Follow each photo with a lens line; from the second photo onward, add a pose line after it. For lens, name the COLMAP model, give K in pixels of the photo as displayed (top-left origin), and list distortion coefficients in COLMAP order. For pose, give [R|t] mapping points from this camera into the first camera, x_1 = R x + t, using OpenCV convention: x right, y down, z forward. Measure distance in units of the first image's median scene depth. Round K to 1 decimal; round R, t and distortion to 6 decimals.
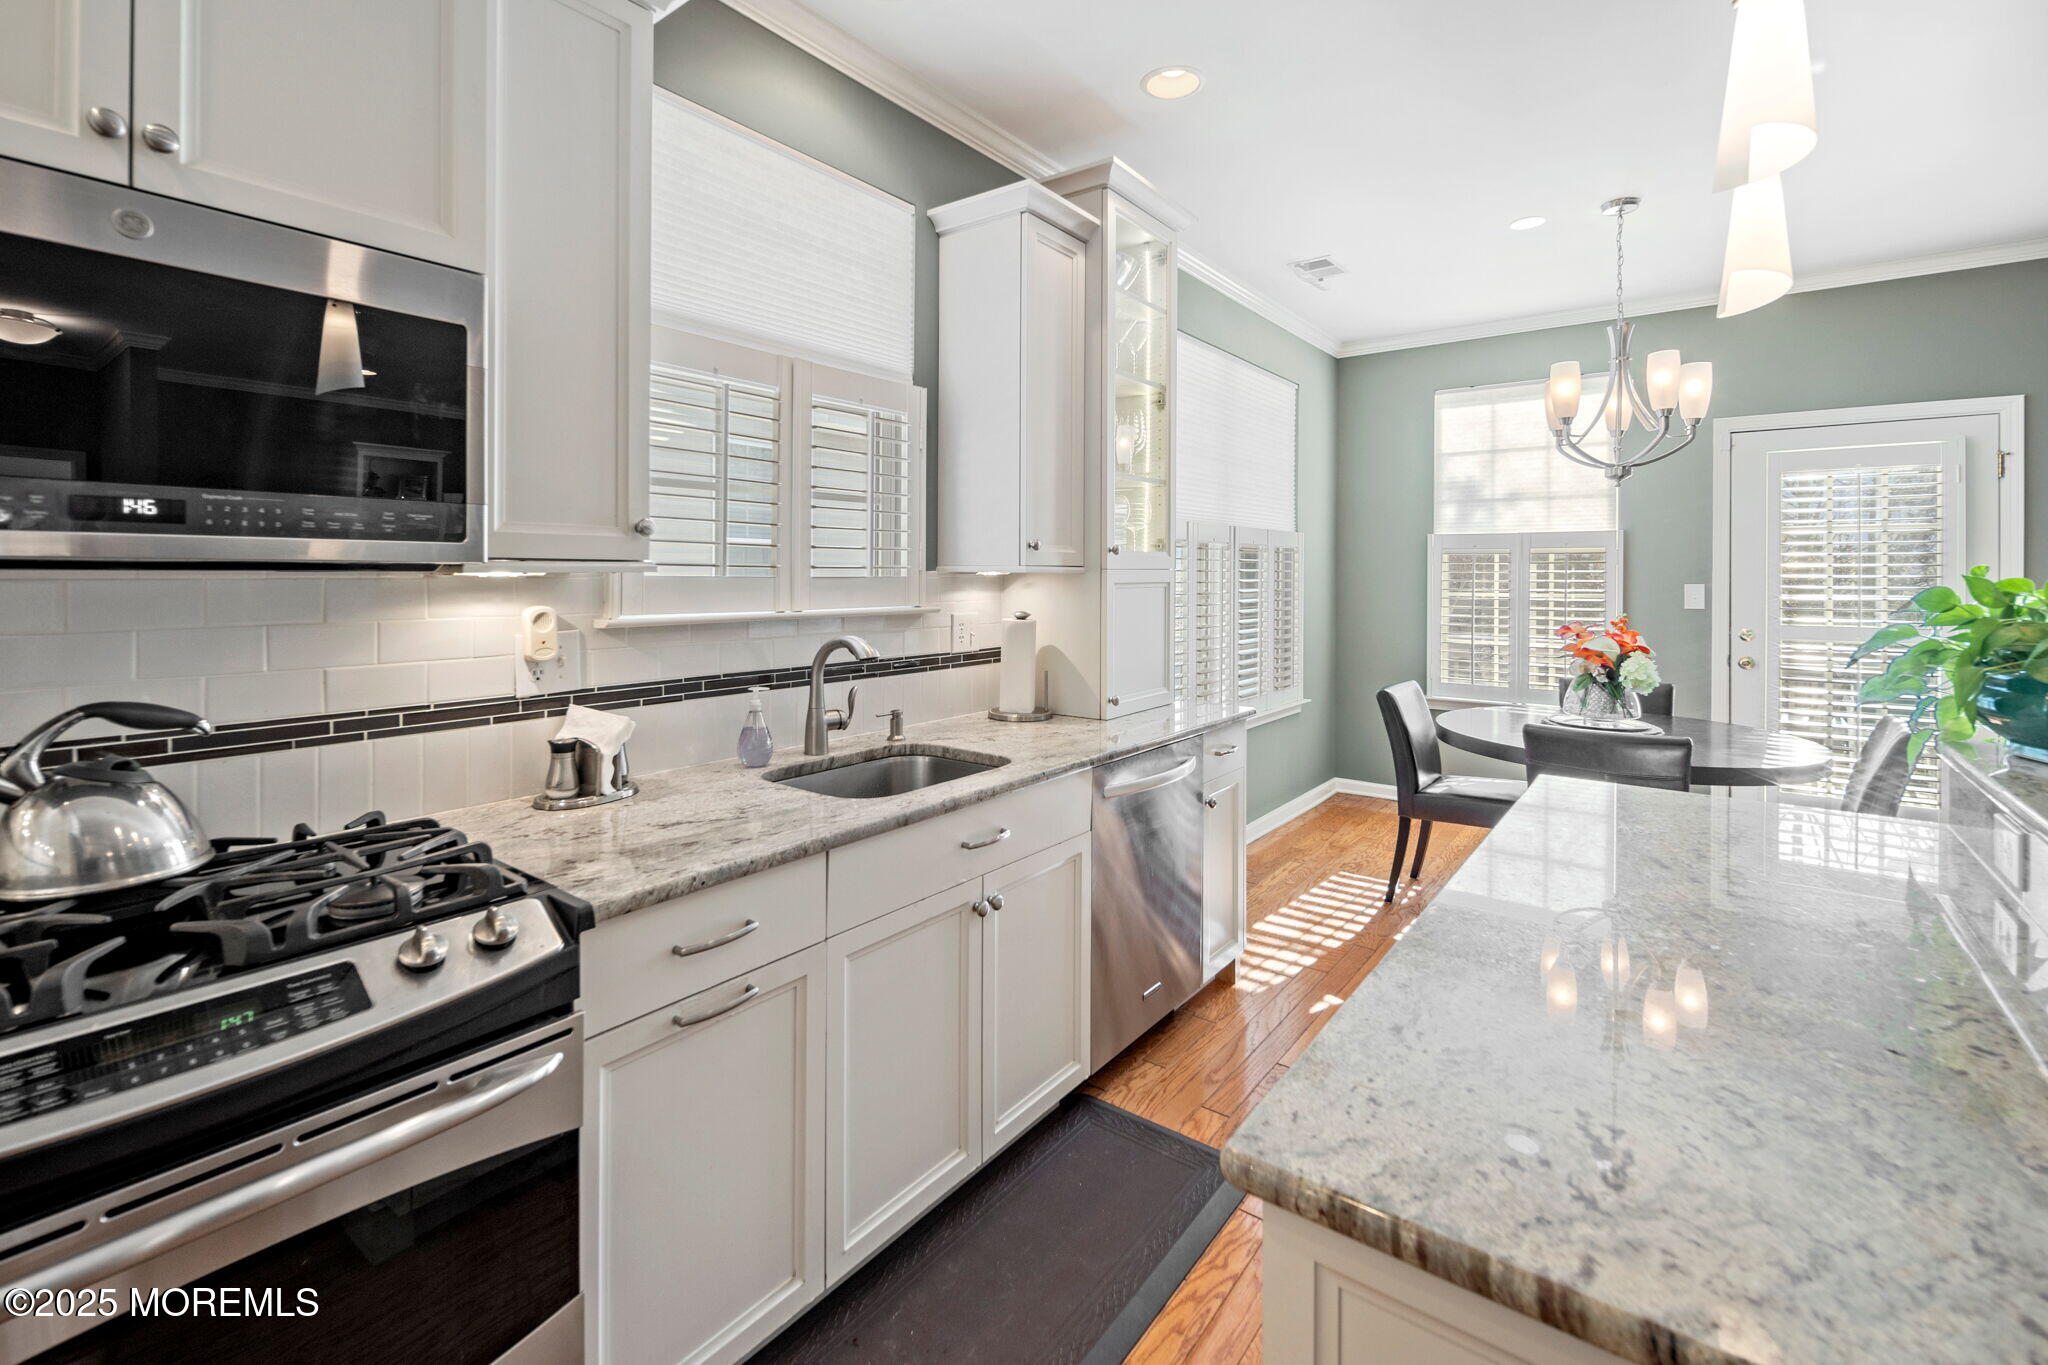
lens RADIAL K [[897.3, 0, 1029.5], [0, 897.3, 571.0], [0, 0, 1]] dist [0.000686, -0.000116]
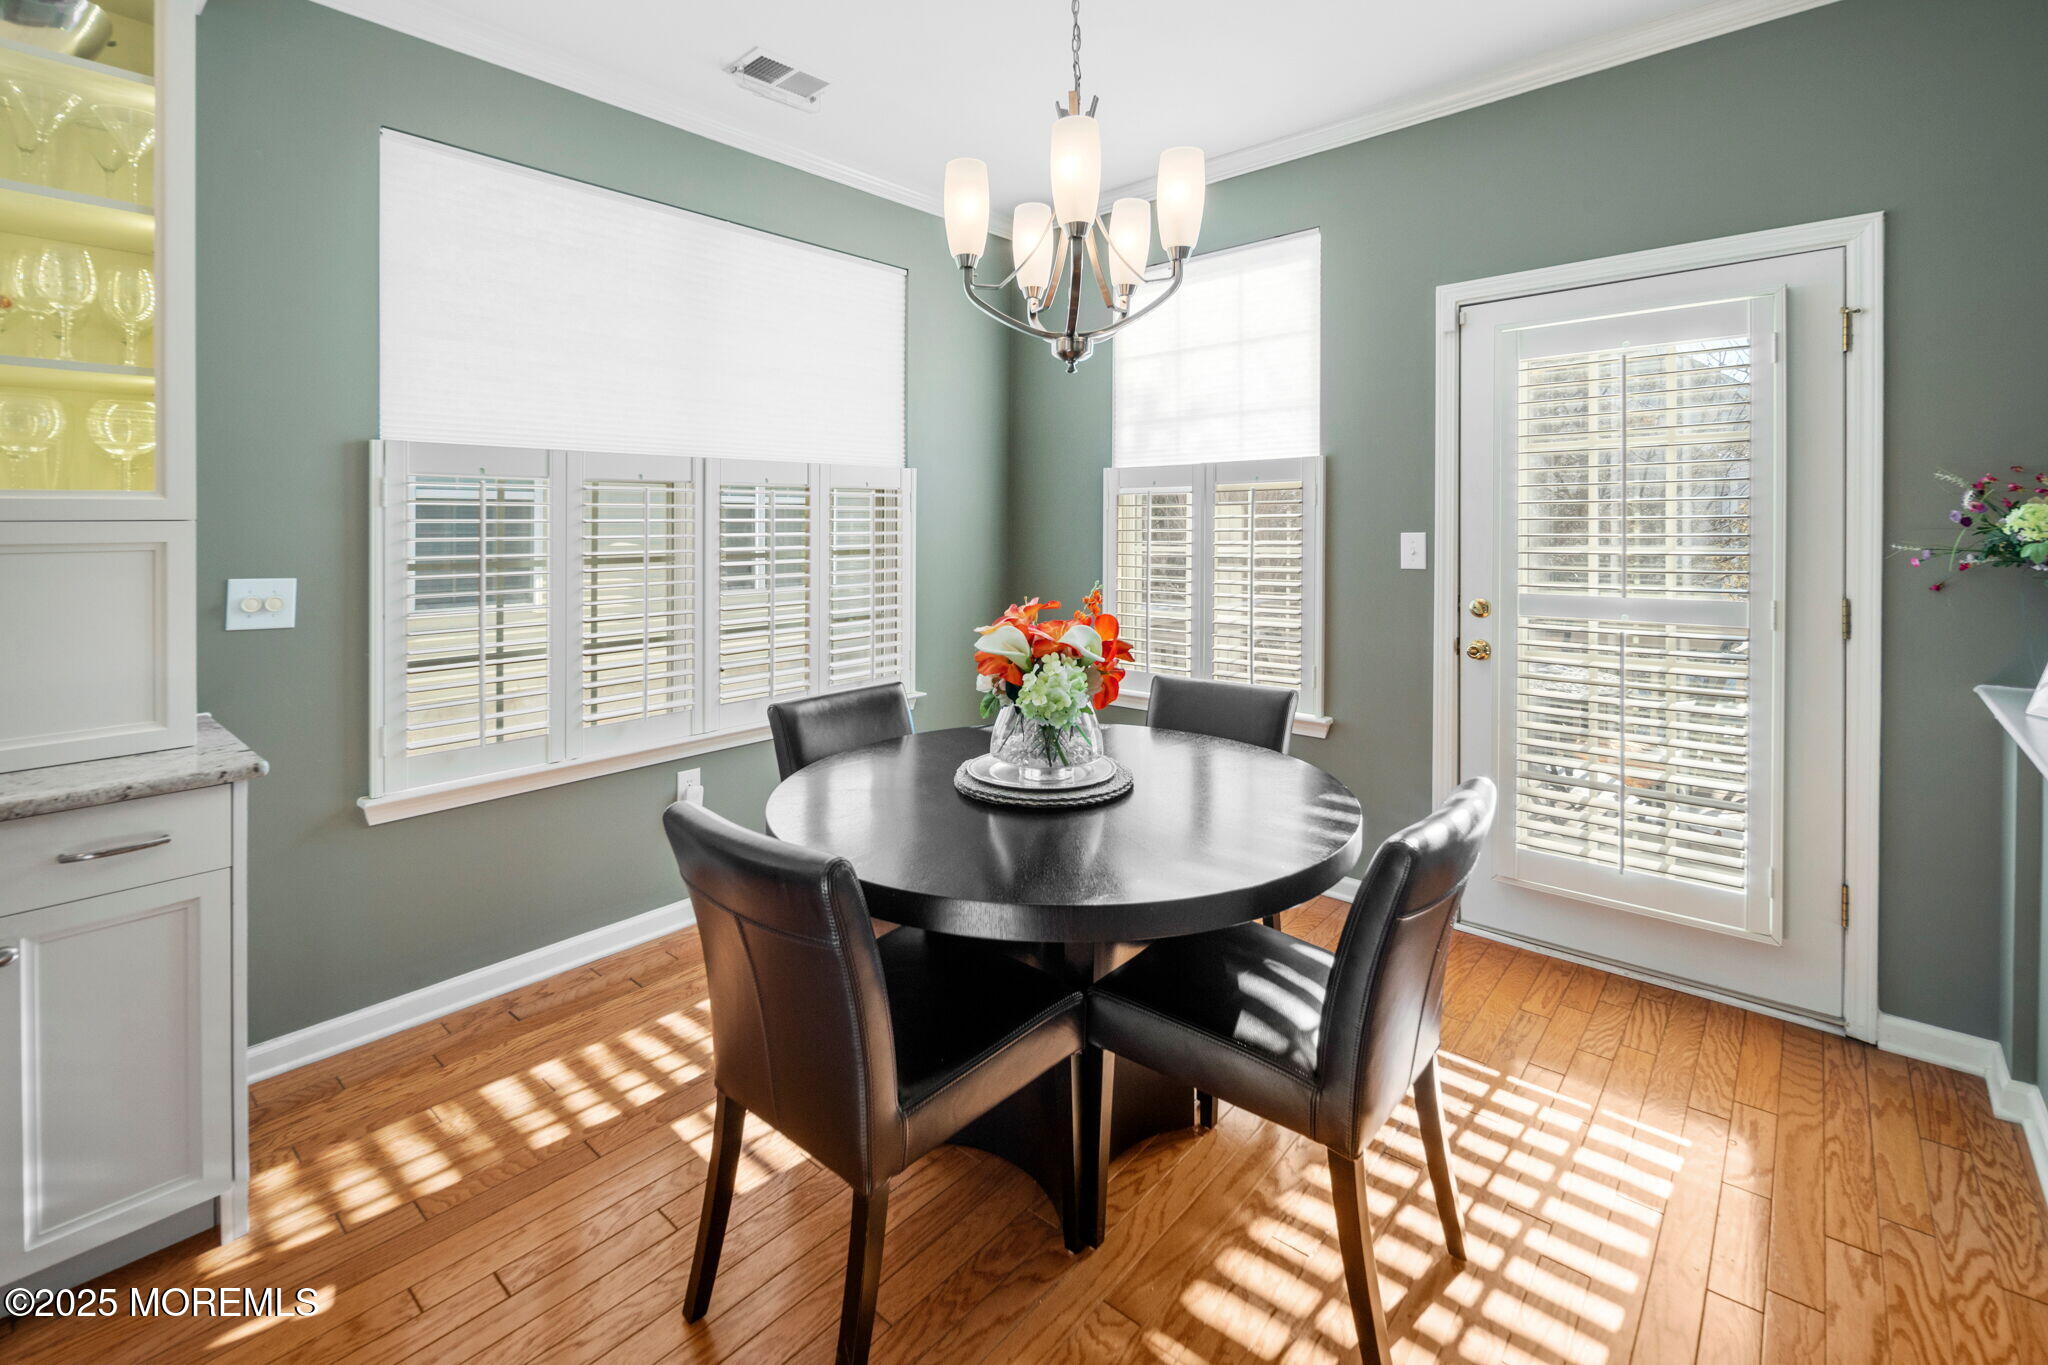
lens RADIAL K [[885.7, 0, 990.1], [0, 885.7, 529.6], [0, 0, 1]] dist [-0.000722, -0.000235]
pose [[0.995765, -0.010121, -0.091377, 0.523166], [0.010600, 0.999933, 0.004754, 0.006213], [0.091323, -0.005702, 0.995805, 0.331239]]
